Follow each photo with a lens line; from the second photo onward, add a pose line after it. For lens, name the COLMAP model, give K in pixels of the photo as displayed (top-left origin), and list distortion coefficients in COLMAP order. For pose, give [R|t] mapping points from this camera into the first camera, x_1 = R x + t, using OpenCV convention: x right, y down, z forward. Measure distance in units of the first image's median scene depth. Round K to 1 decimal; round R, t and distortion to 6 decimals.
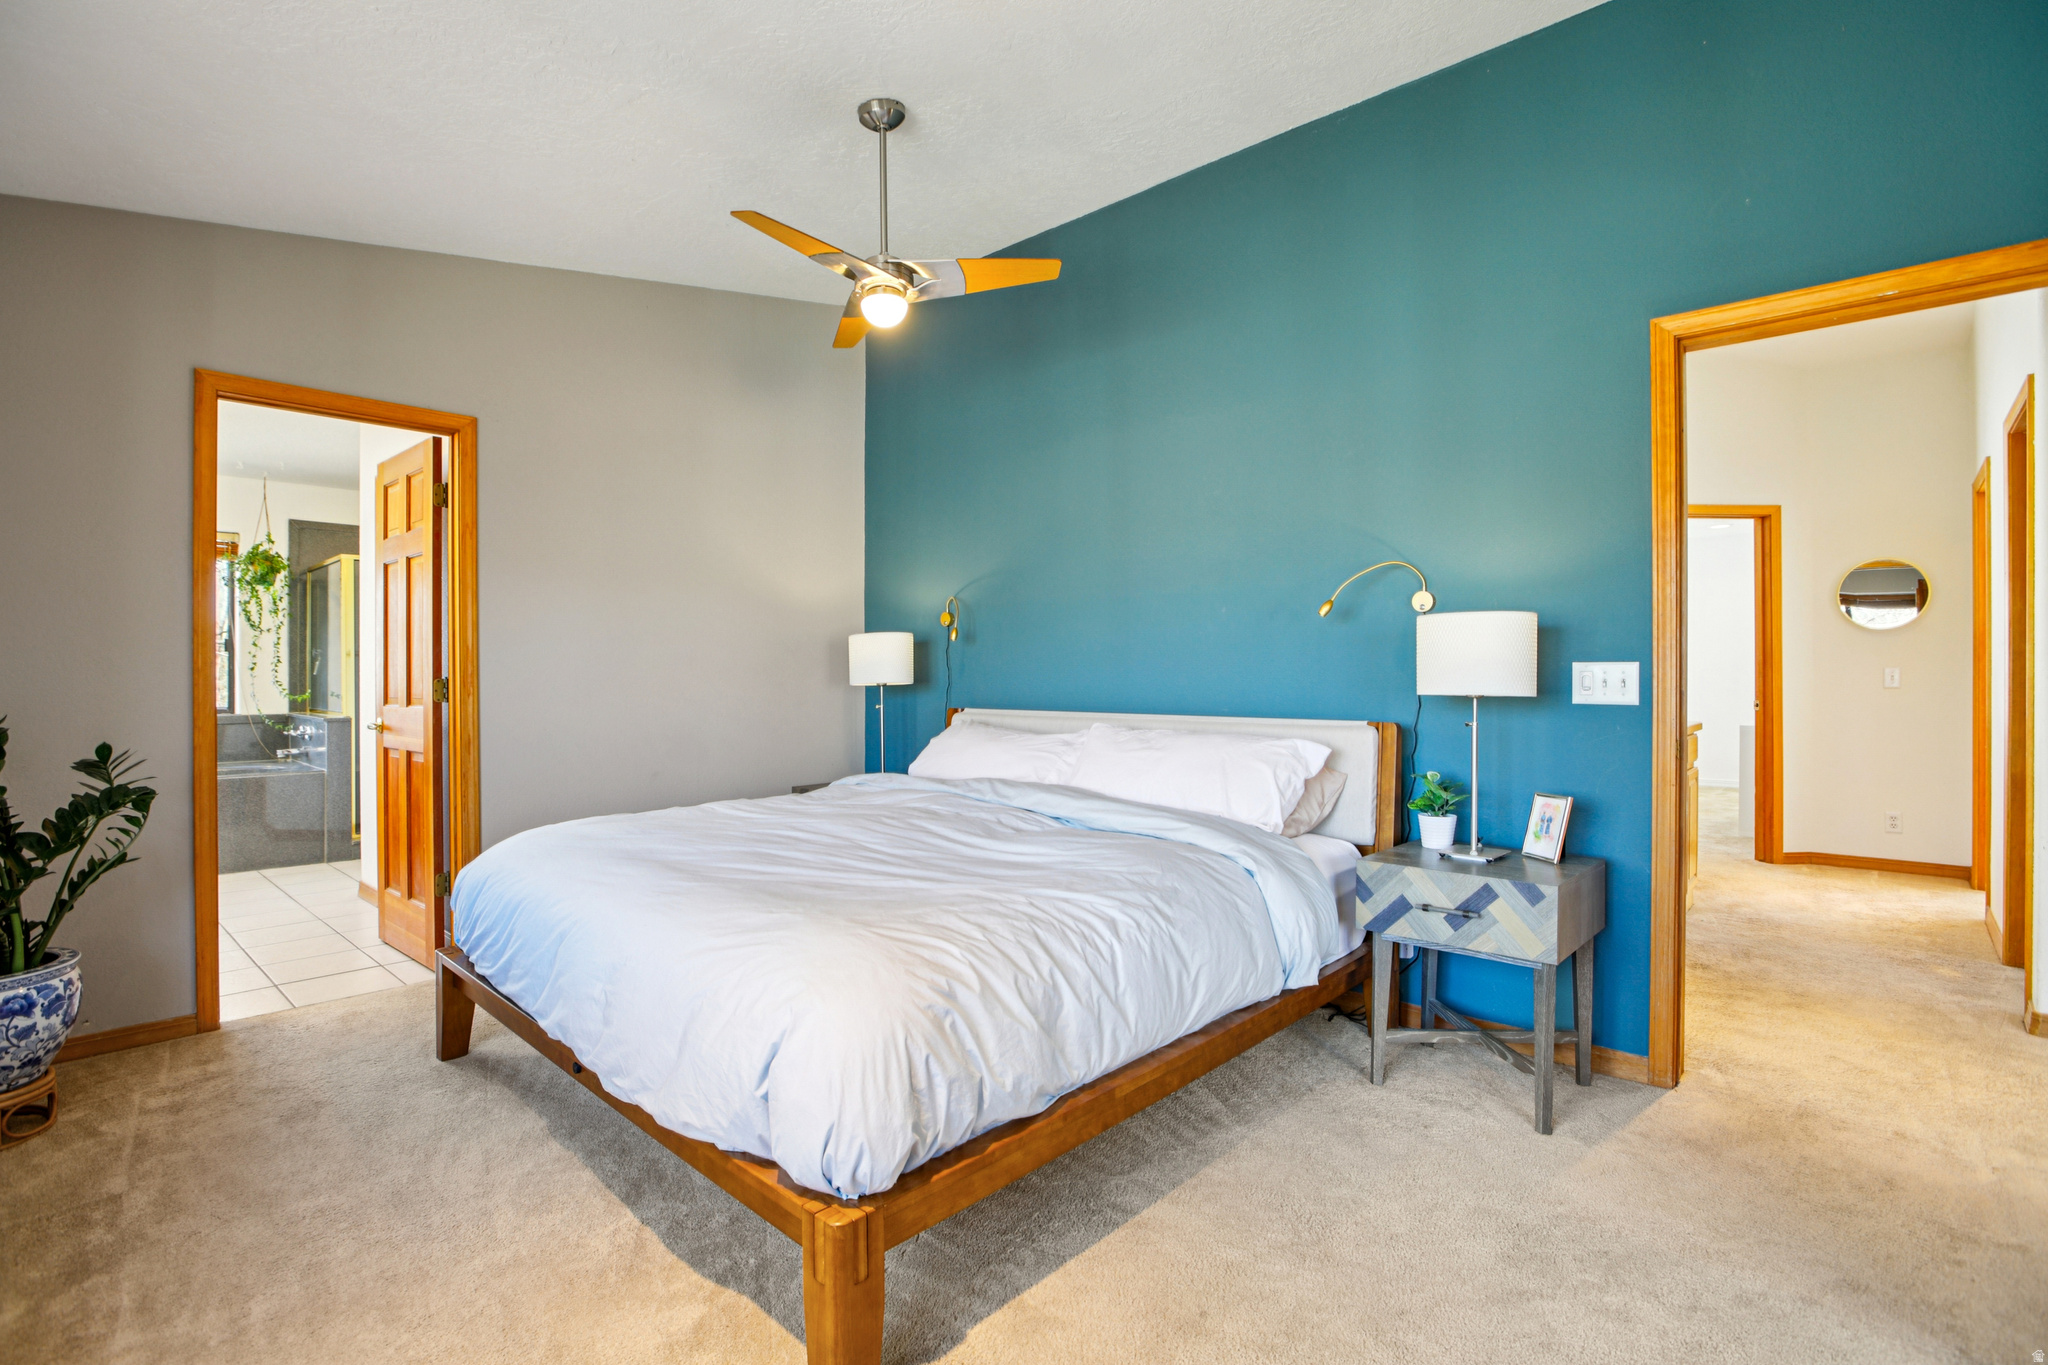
lens RADIAL K [[970.8, 0, 1024.0], [0, 970.8, 682.5], [0, 0, 1]] dist [-0.054899, 0.023460]
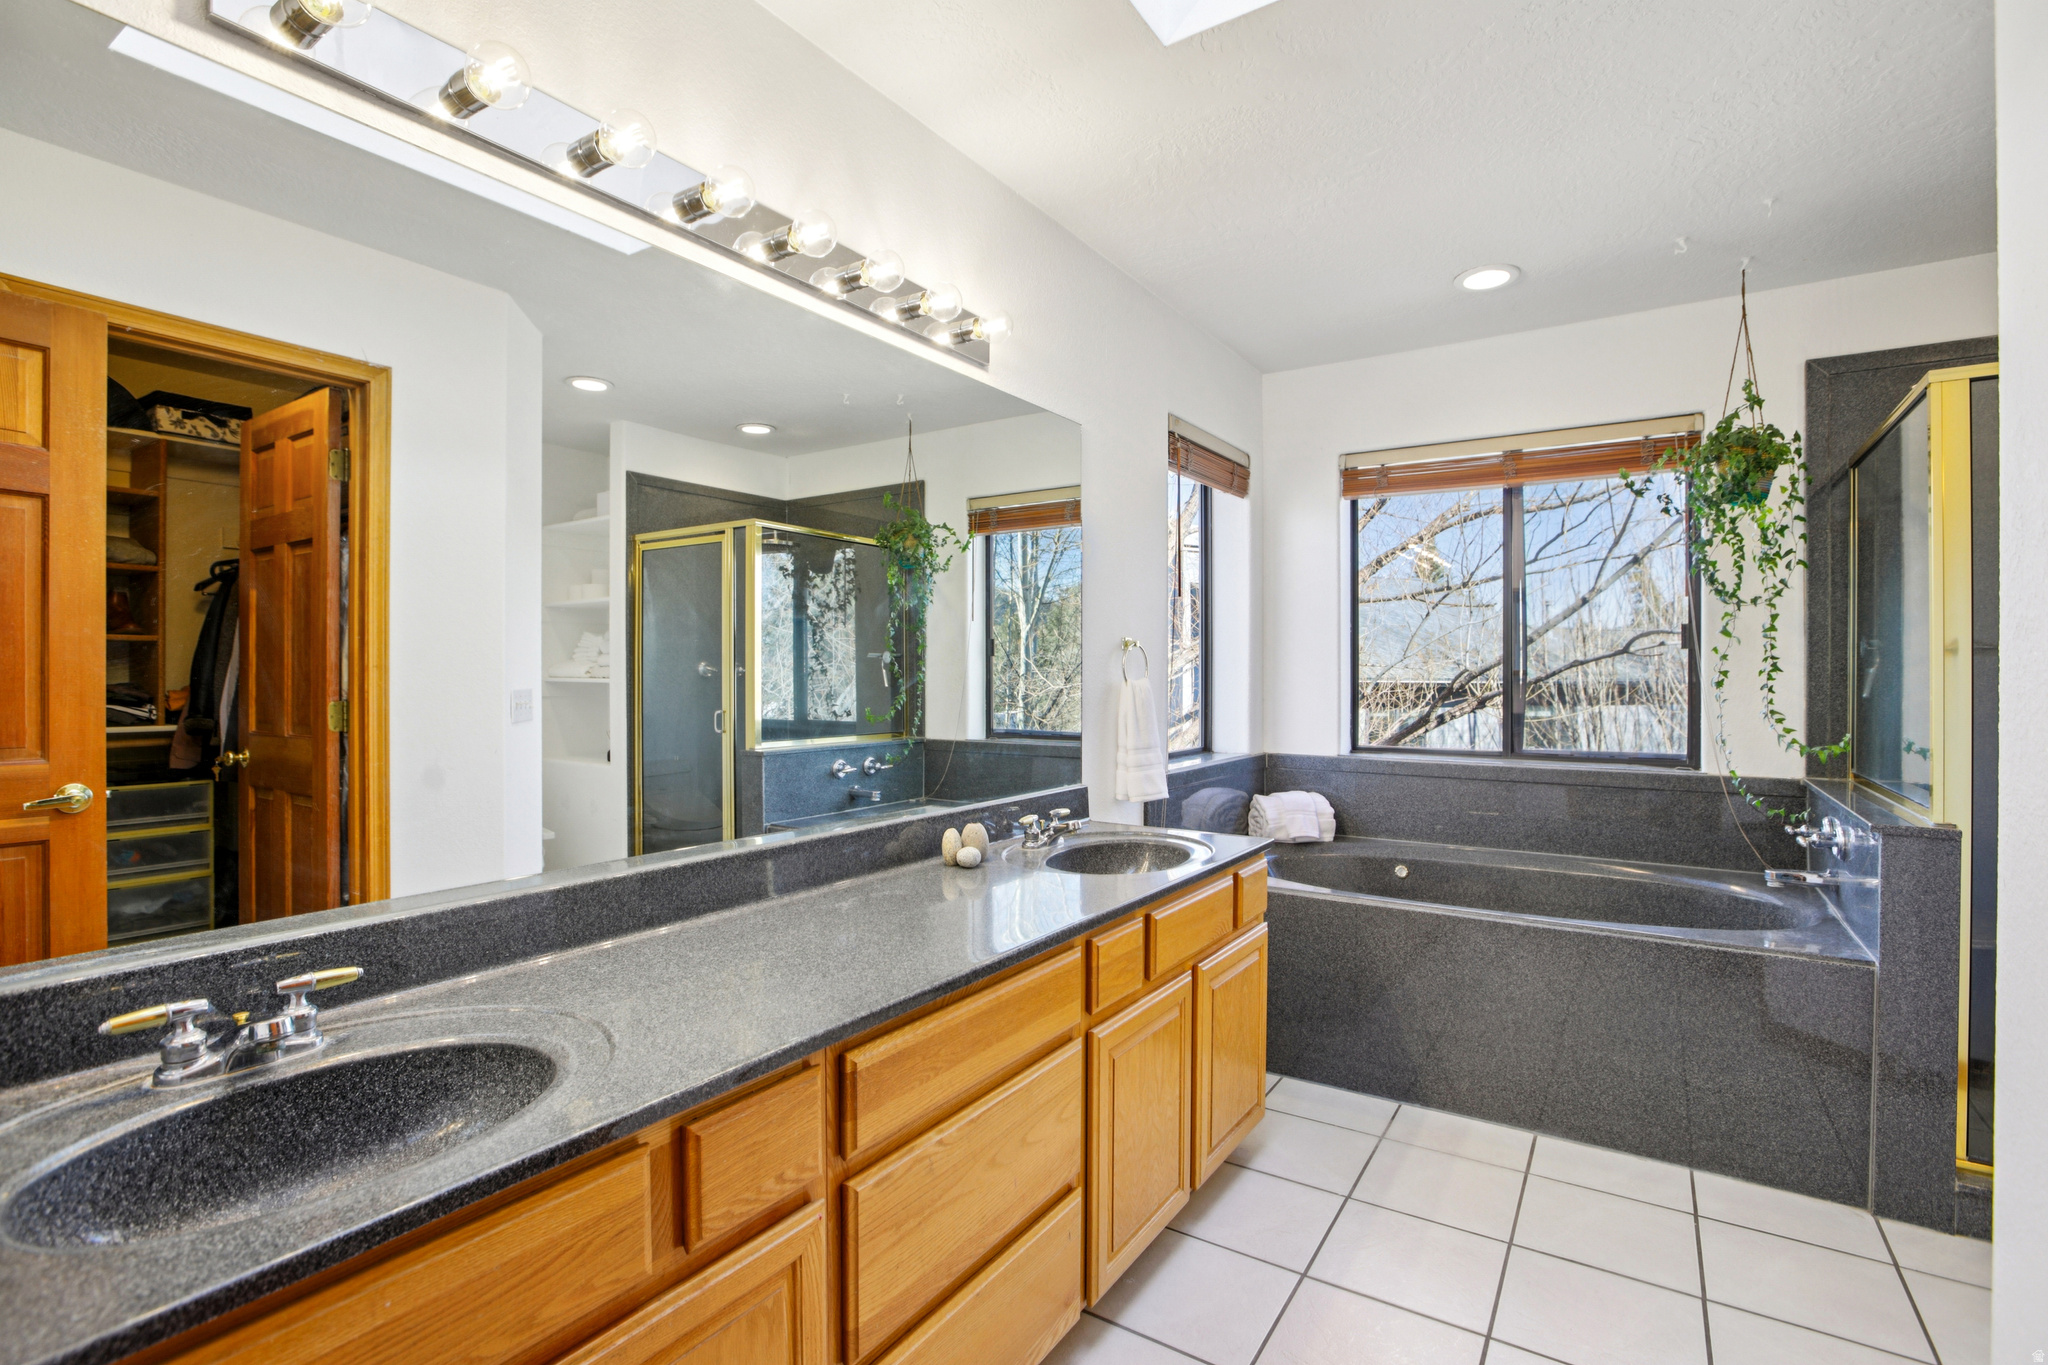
lens RADIAL K [[970.8, 0, 1024.0], [0, 970.8, 682.5], [0, 0, 1]] dist [-0.054899, 0.023460]
pose [[0.163802, 0.004730, -0.986482, -0.404873], [-0.001954, 0.999988, 0.004470, -0.017200], [0.986491, 0.001196, 0.163809, 0.576274]]
